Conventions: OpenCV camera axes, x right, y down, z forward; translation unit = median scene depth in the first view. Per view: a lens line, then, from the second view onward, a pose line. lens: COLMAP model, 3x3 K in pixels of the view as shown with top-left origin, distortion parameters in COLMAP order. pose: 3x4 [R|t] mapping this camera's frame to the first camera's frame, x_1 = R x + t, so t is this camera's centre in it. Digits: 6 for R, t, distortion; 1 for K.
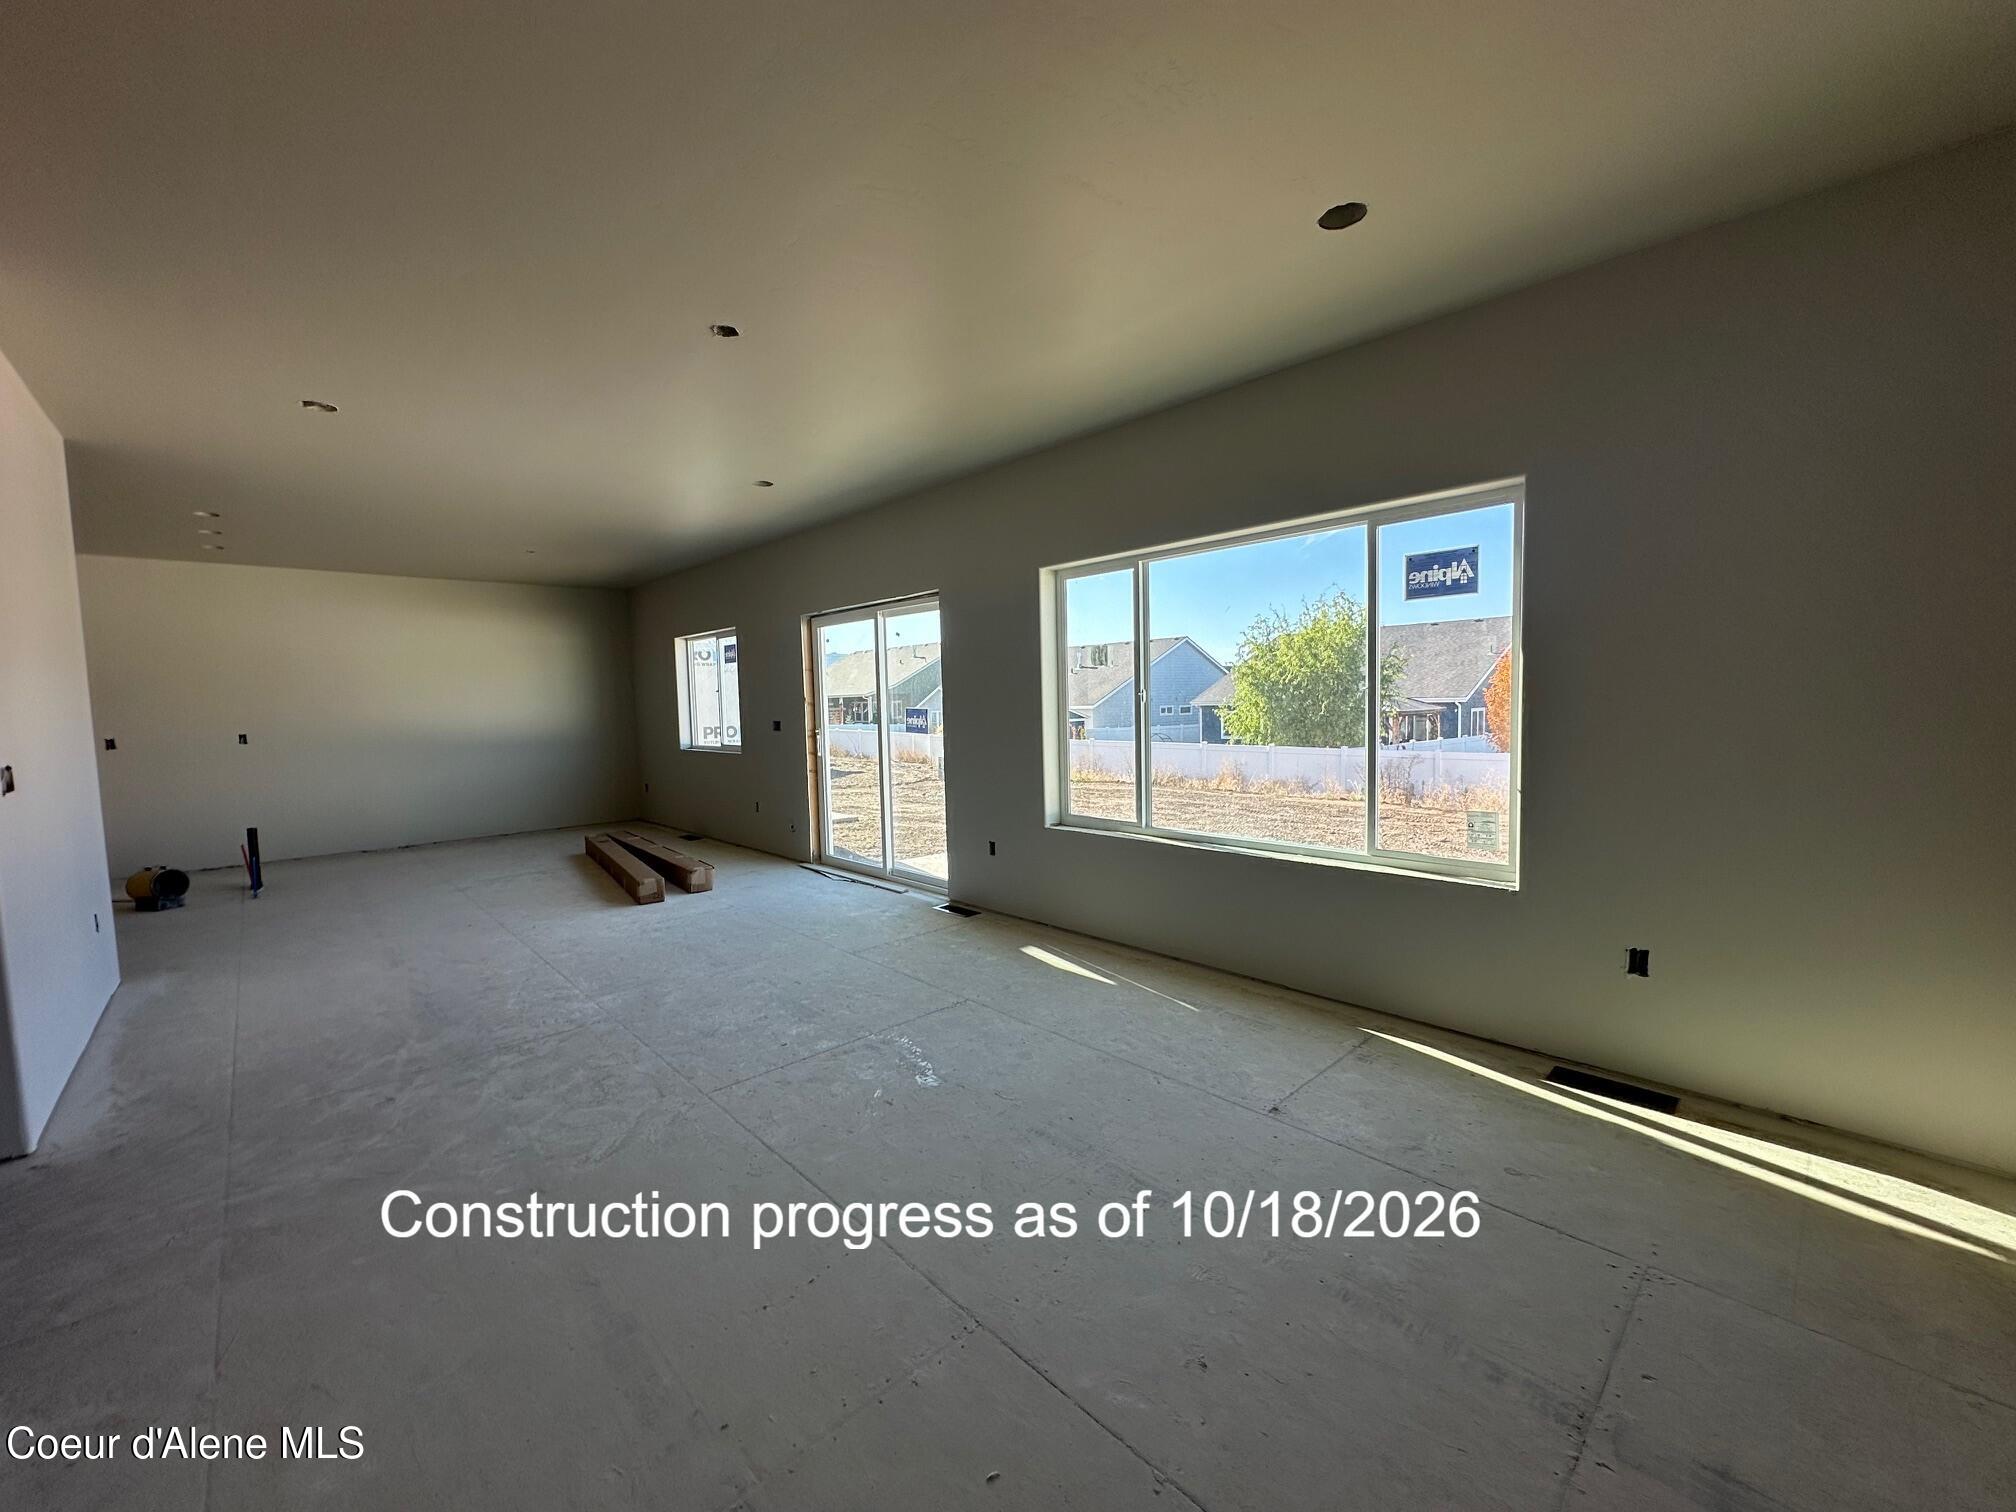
lens RADIAL K [[793.6, 0, 1007.4], [0, 793.6, 760.7], [0, 0, 1]] dist [-0.000216, -0.000110]
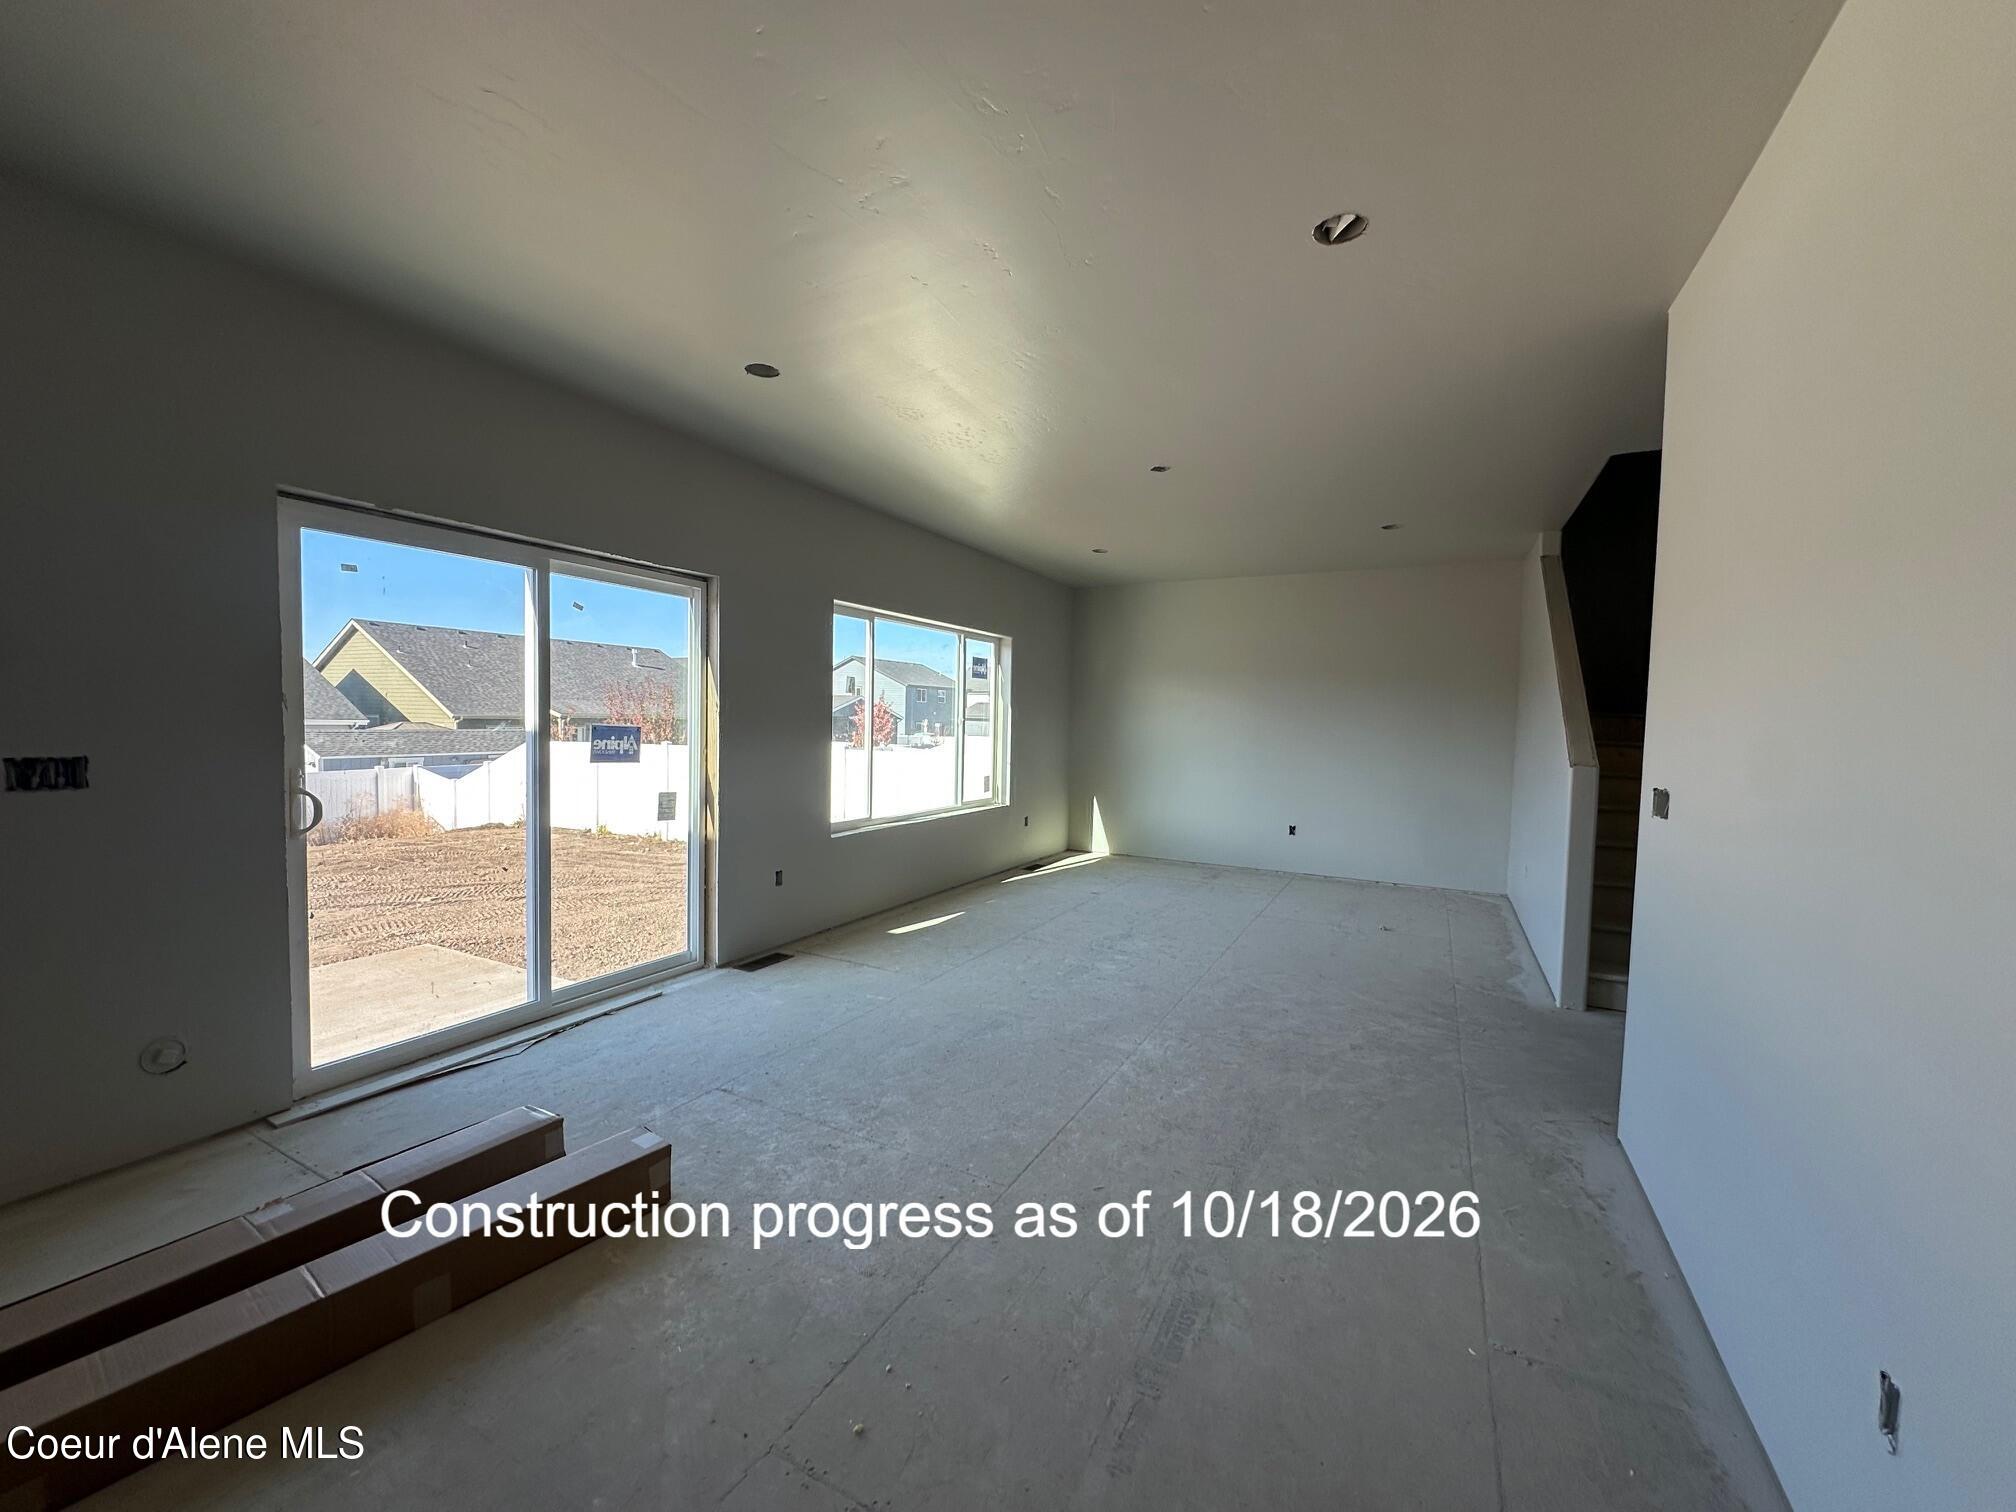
lens RADIAL K [[793.6, 0, 1007.4], [0, 793.6, 760.7], [0, 0, 1]] dist [-0.000216, -0.000110]
pose [[-0.318250, -0.031789, 0.947474, -1.421471], [0.055550, 0.997095, 0.052113, -0.085649], [-0.946378, 0.069217, -0.315559, 1.507770]]
